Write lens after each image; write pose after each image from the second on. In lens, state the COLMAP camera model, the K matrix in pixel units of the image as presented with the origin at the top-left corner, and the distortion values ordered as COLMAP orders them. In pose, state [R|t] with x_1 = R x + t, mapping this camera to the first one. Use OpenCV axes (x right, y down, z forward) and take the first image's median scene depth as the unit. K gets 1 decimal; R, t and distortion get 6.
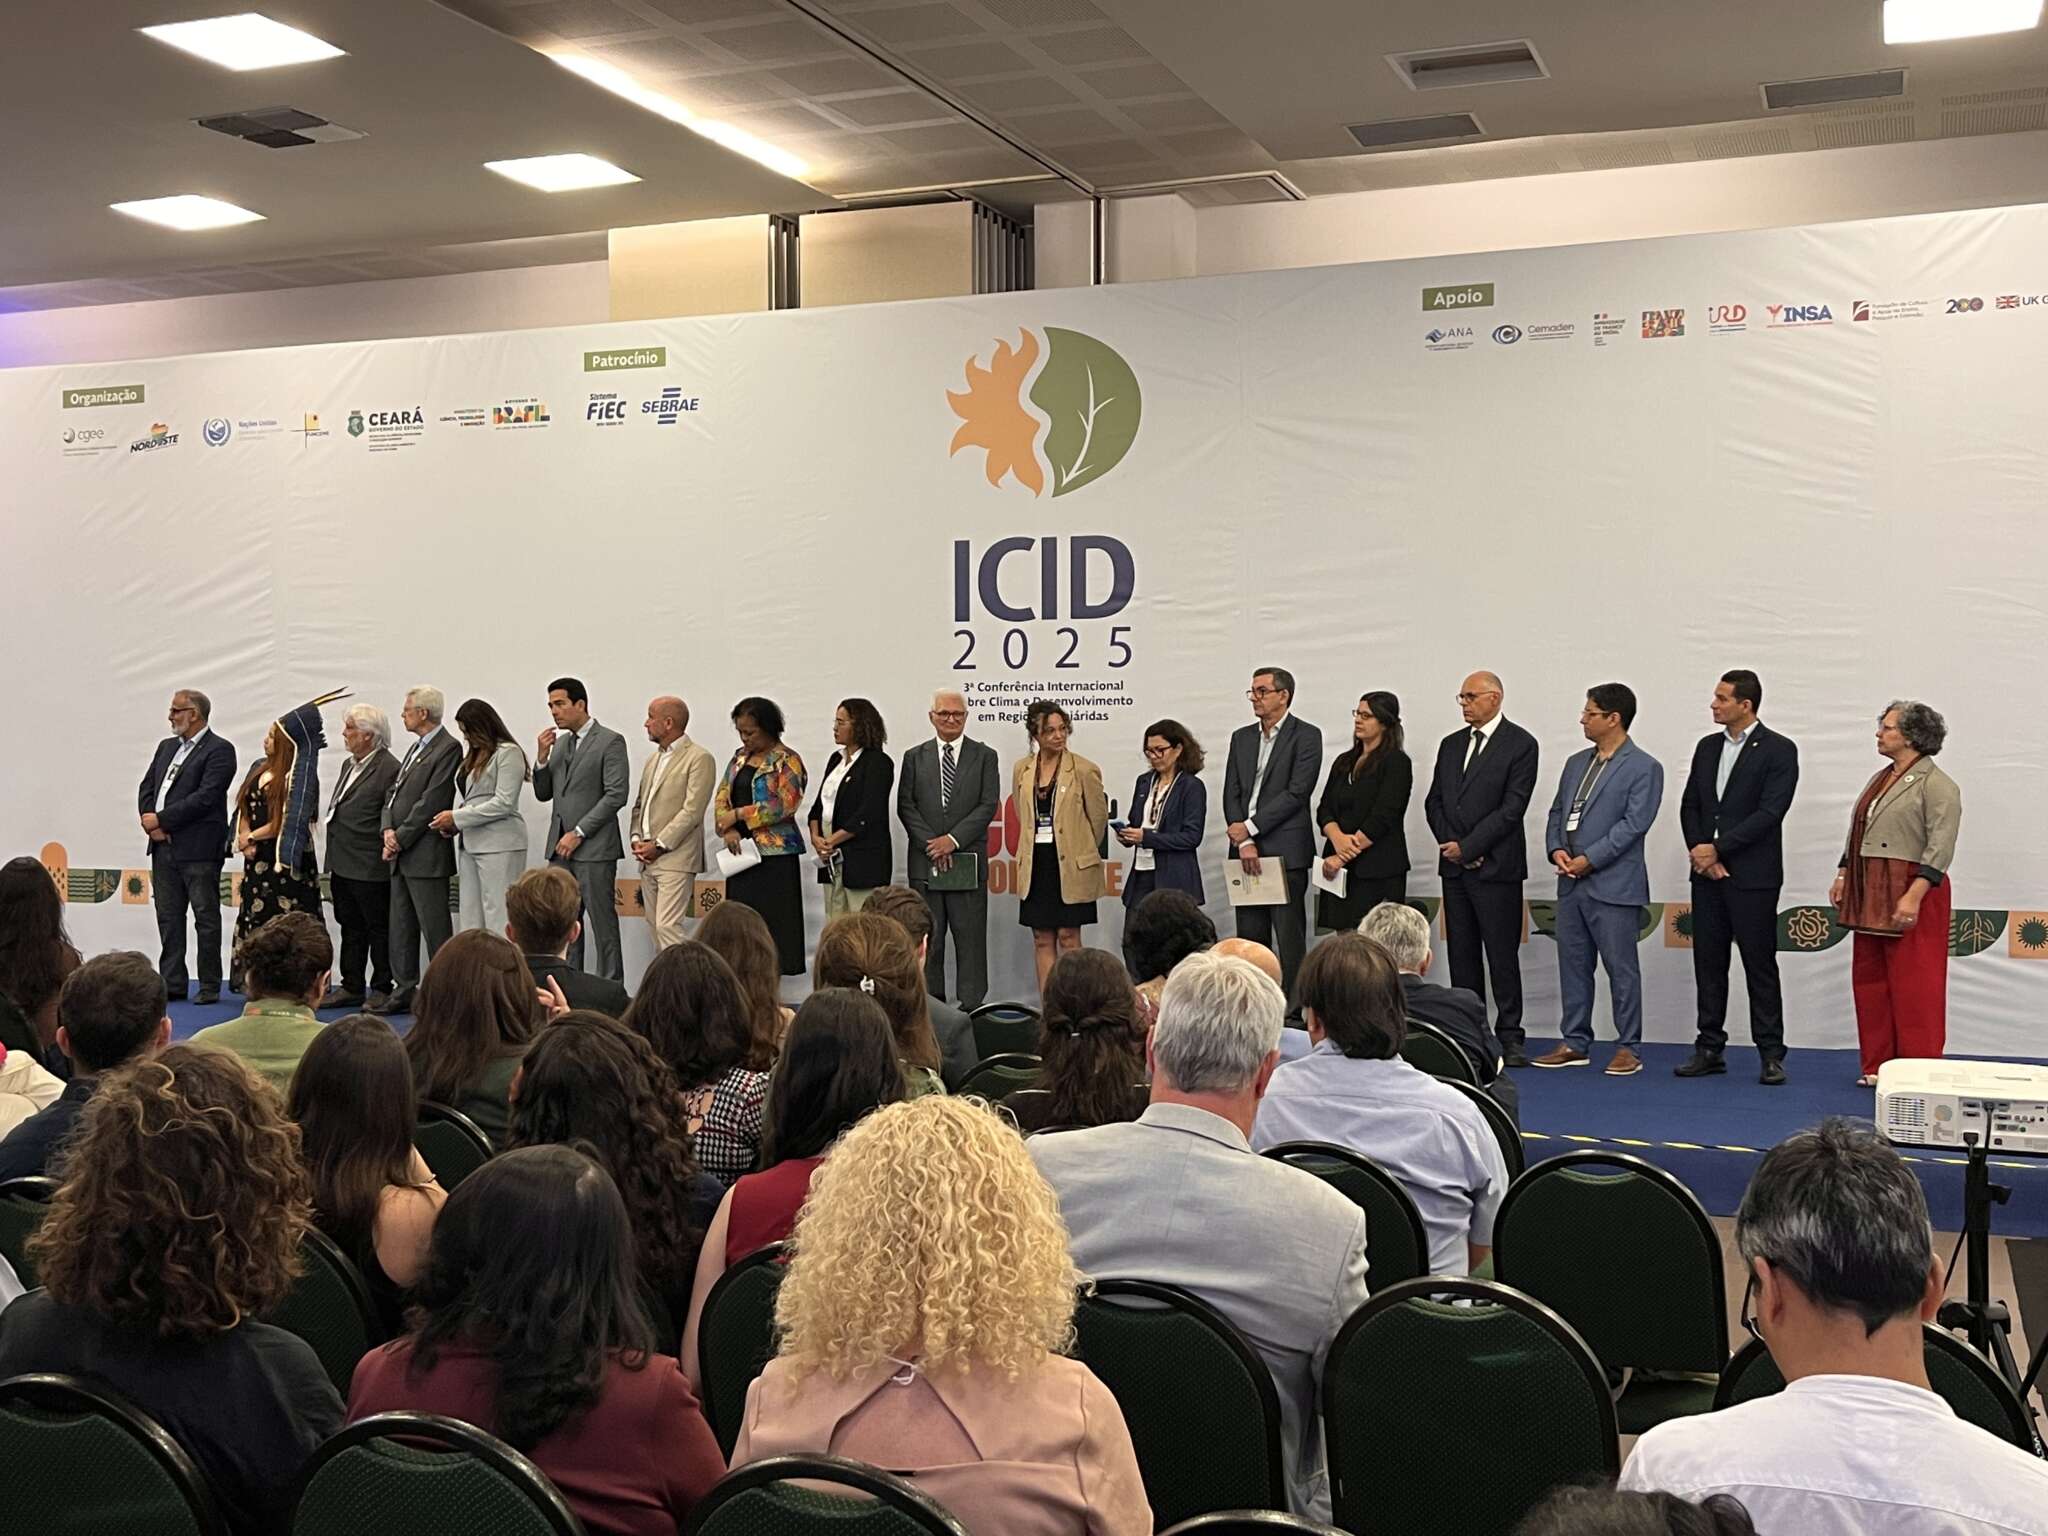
lens RADIAL K [[2301.7, 0, 1023.1], [0, 2301.7, 758.3], [0, 0, 1]] dist [-0.009150, 0.000000]
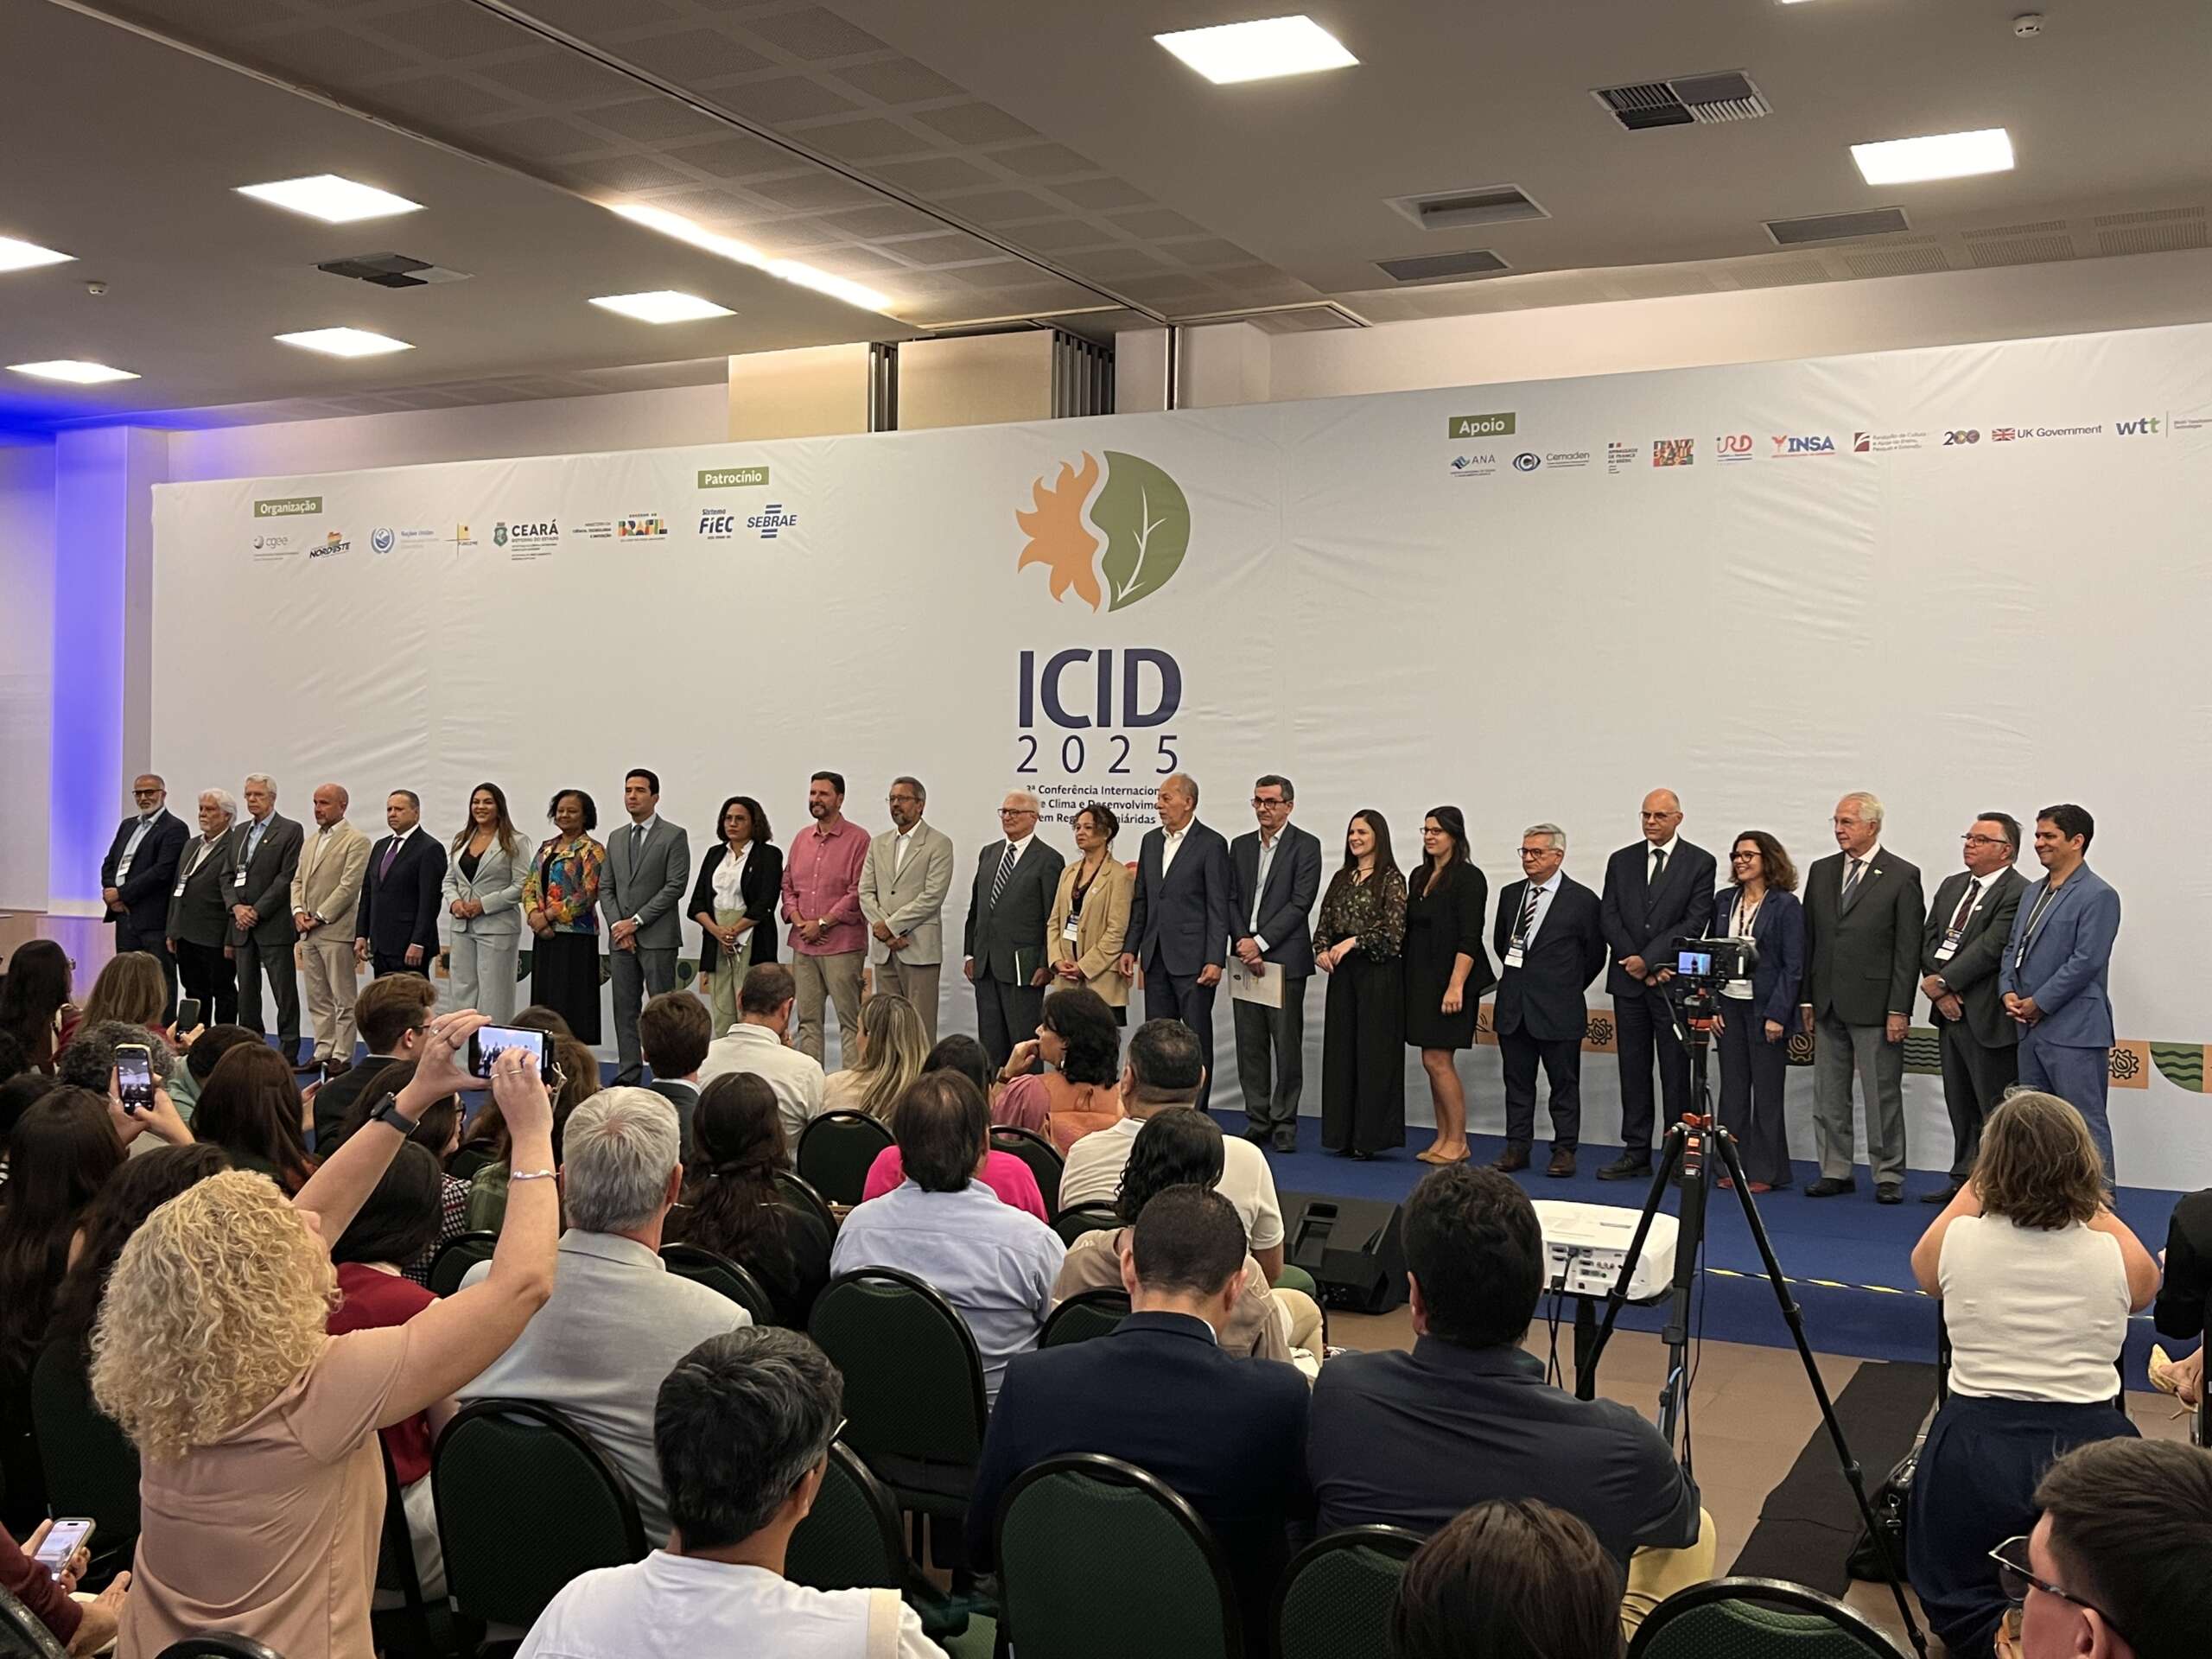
lens RADIAL K [[2206.9, 0, 1106.2], [0, 2206.9, 836.0], [0, 0, 1]] dist [-0.006123, 0.000000]
pose [[0.994562, 0.019870, -0.102232, 0.118287], [-0.019430, 0.999797, 0.005301, -0.015689], [0.102317, -0.003286, 0.994746, -0.011071]]
